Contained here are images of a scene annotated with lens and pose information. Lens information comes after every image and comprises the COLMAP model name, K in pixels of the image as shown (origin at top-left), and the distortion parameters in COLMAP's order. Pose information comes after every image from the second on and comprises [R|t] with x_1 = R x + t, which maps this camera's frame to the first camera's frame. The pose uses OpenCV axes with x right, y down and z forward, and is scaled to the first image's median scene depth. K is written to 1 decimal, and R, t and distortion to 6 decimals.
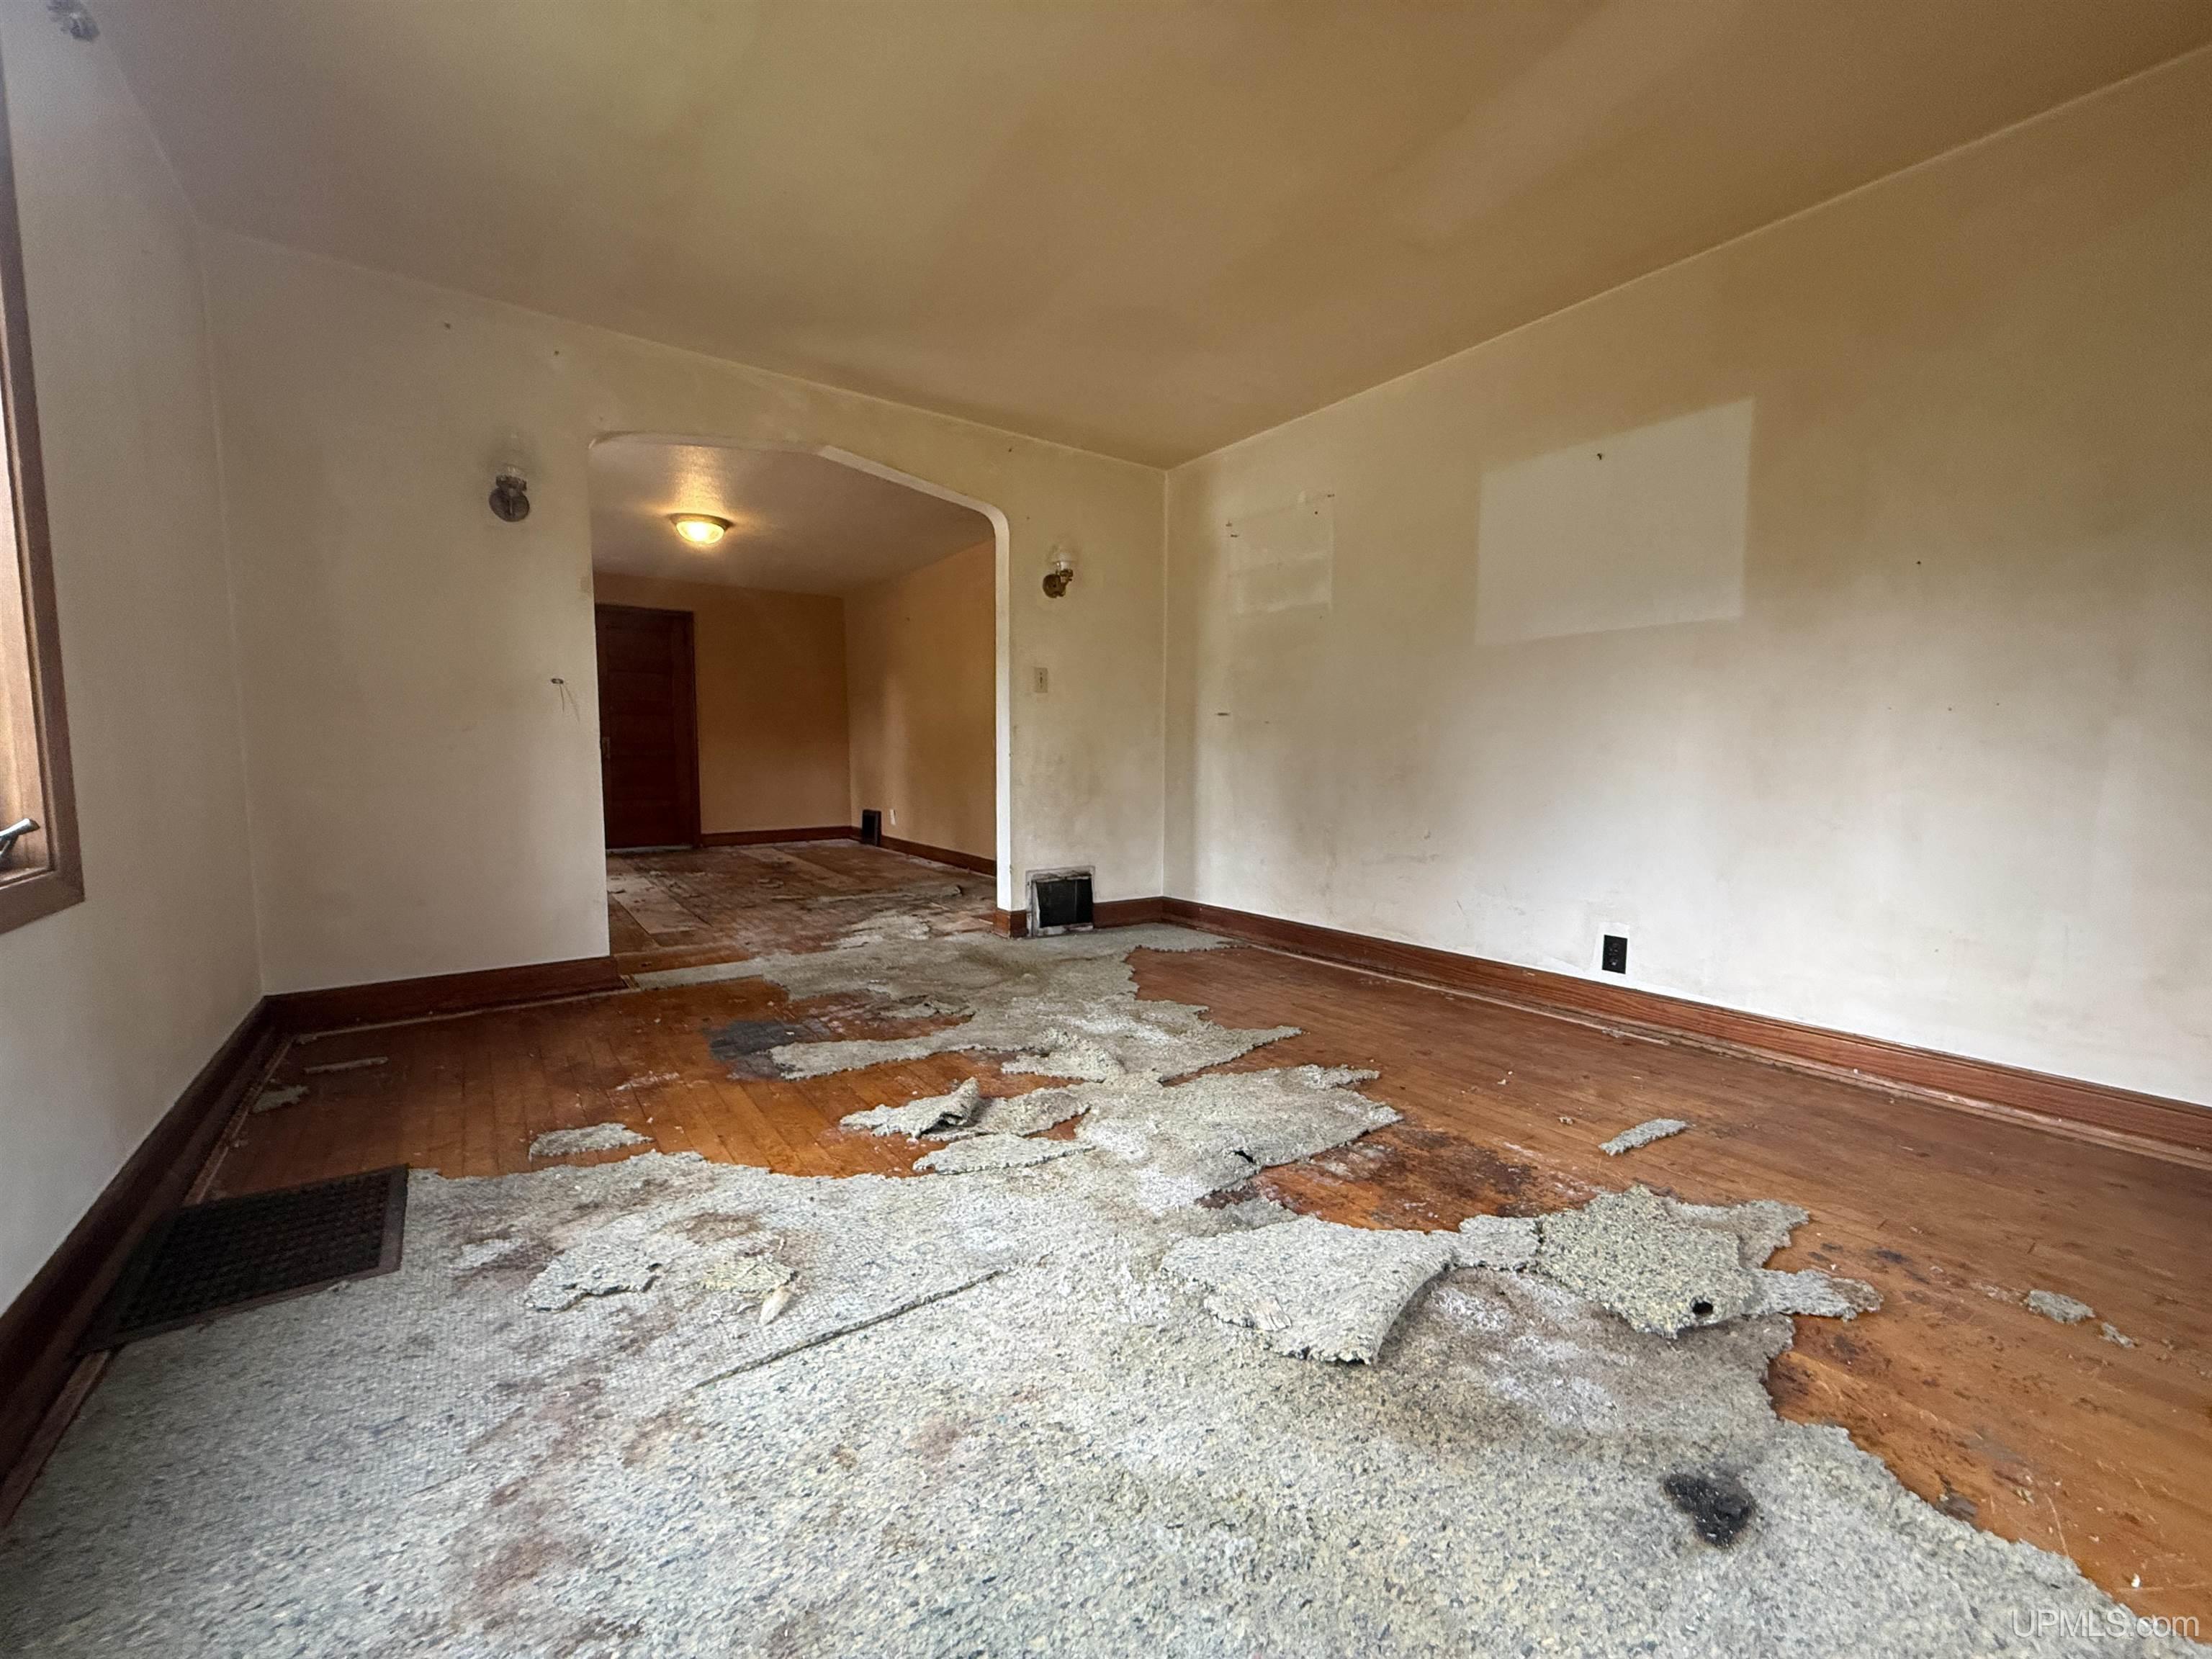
lens RADIAL K [[884.1, 0, 1104.0], [0, 884.1, 825.6], [0, 0, 1]] dist [0.002326, -0.000690]
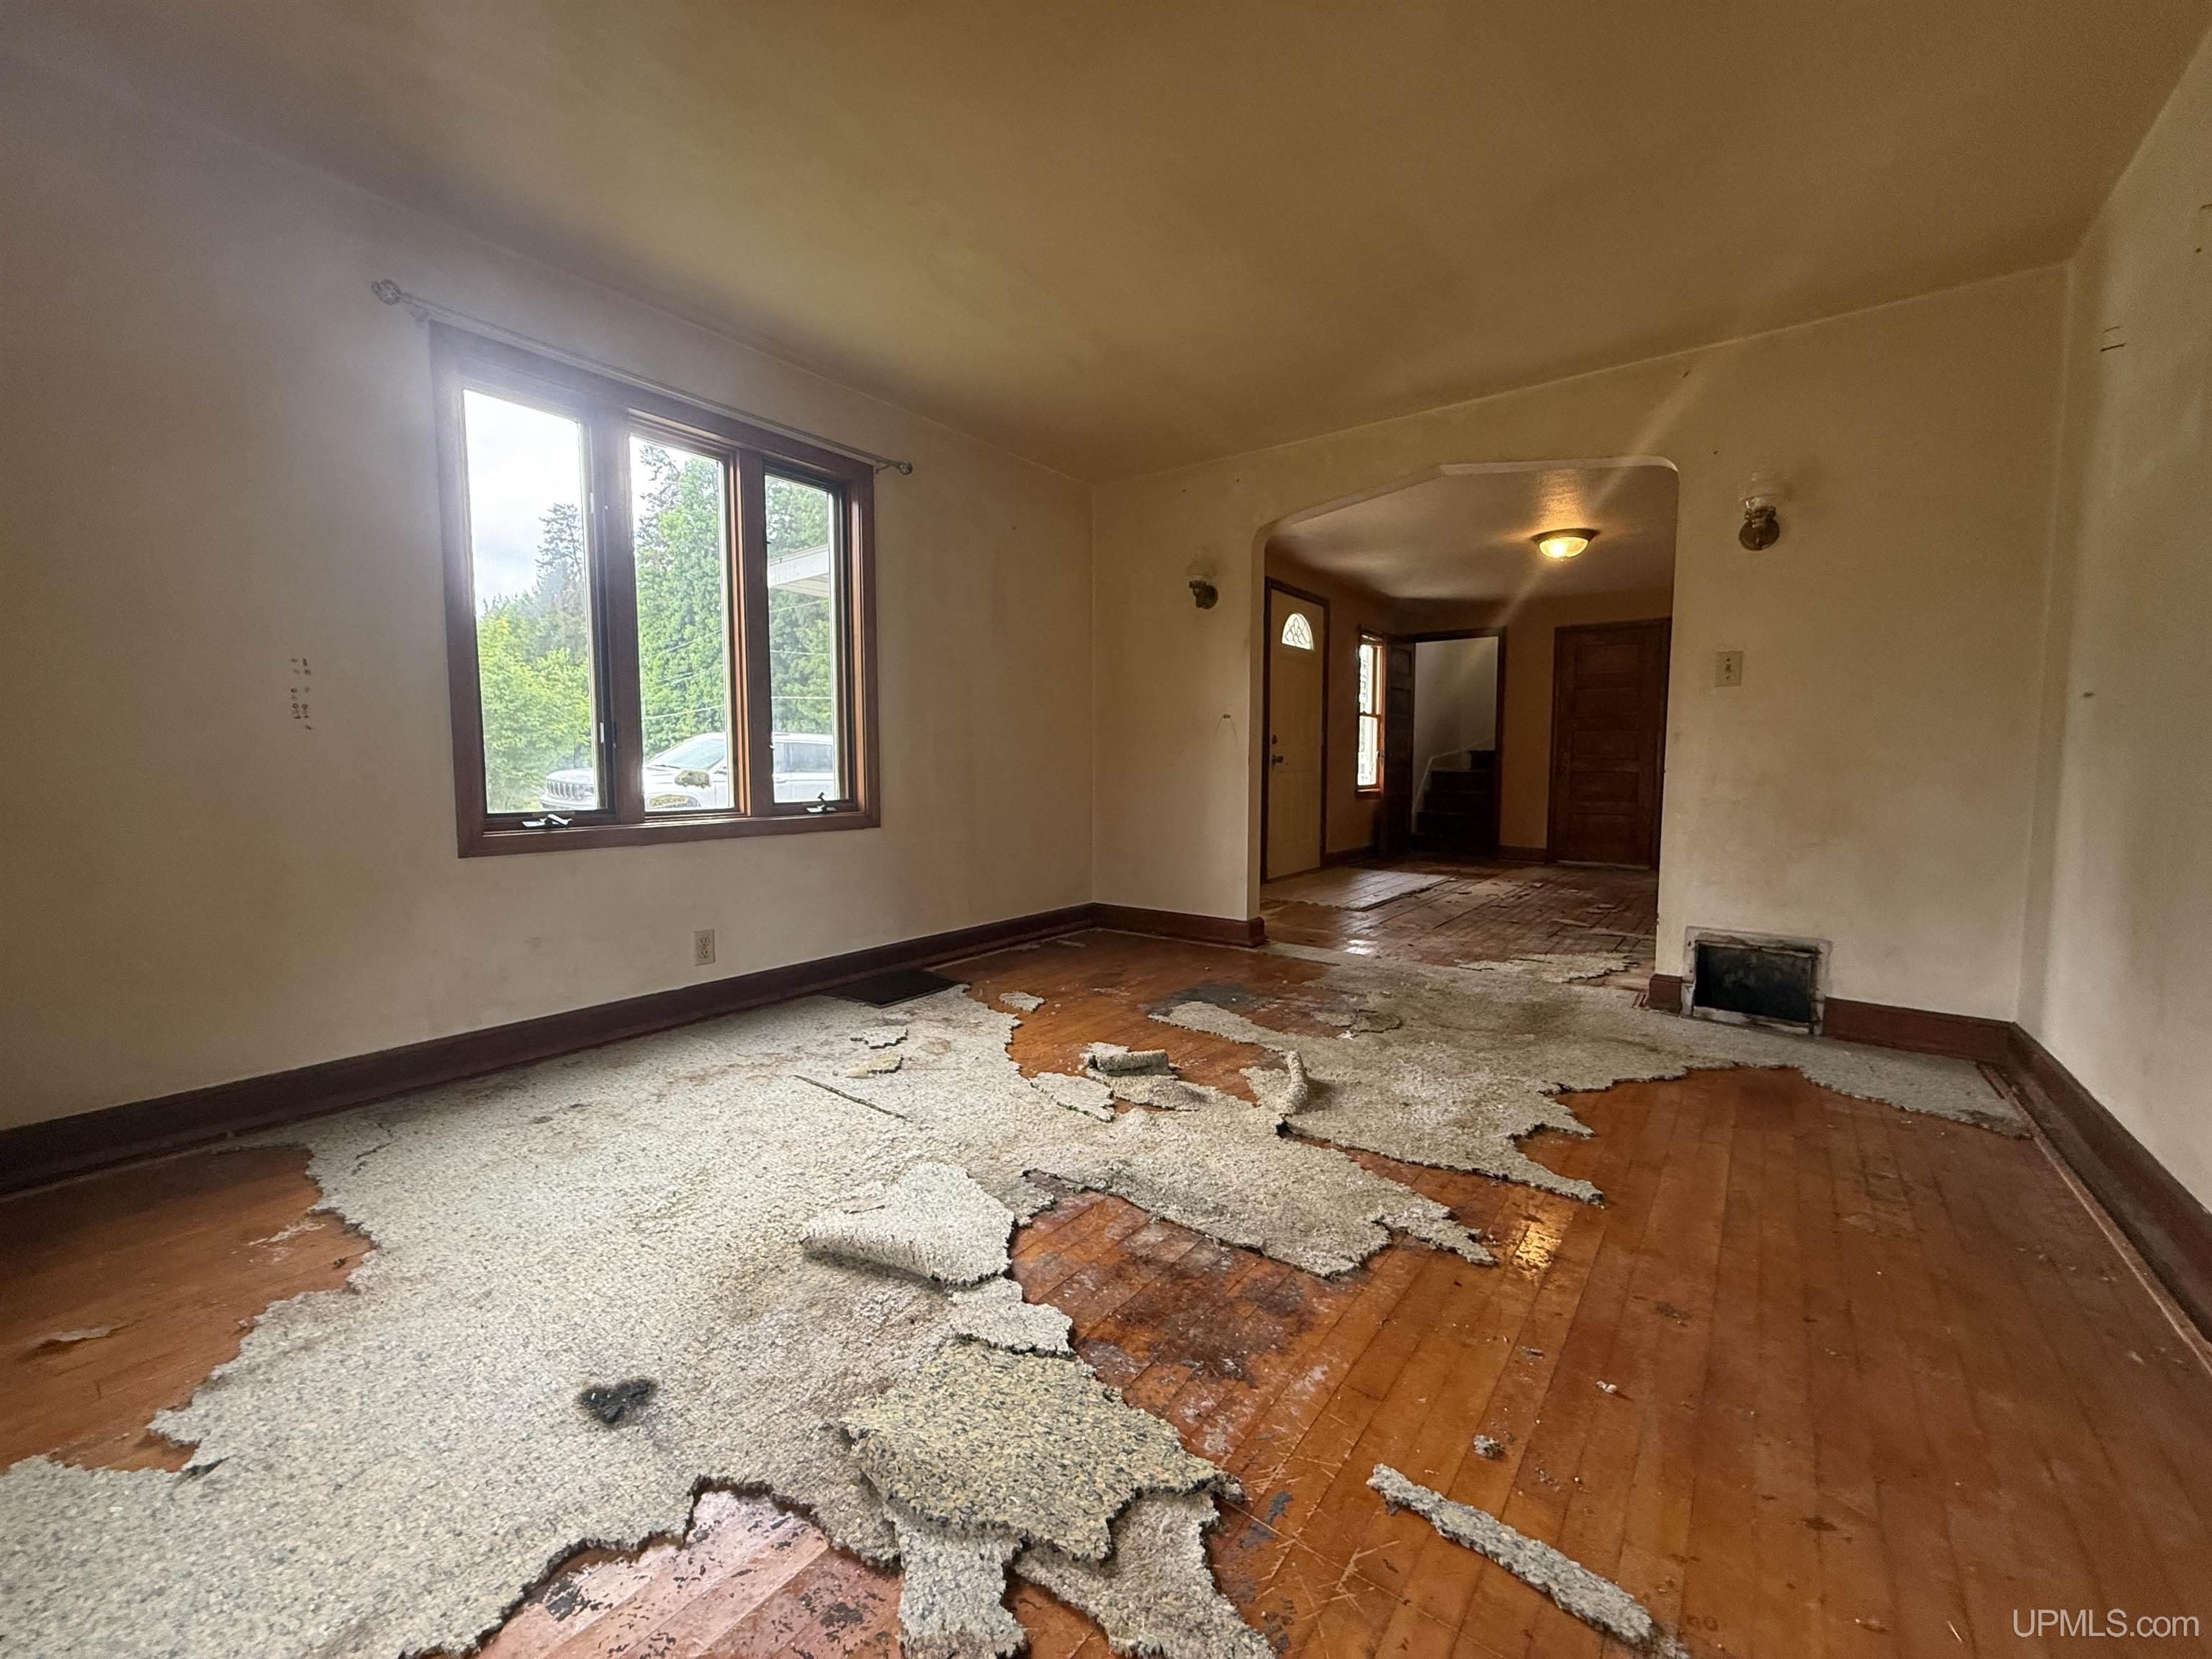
lens RADIAL K [[884.1, 0, 1102.1], [0, 884.1, 832.5], [0, 0, 1]] dist [0.002326, -0.000690]
pose [[0.286004, 0.069073, -0.955736, 0.803934], [-0.079221, 0.995688, 0.048253, -0.040858], [0.954948, 0.061914, 0.290243, 0.505035]]
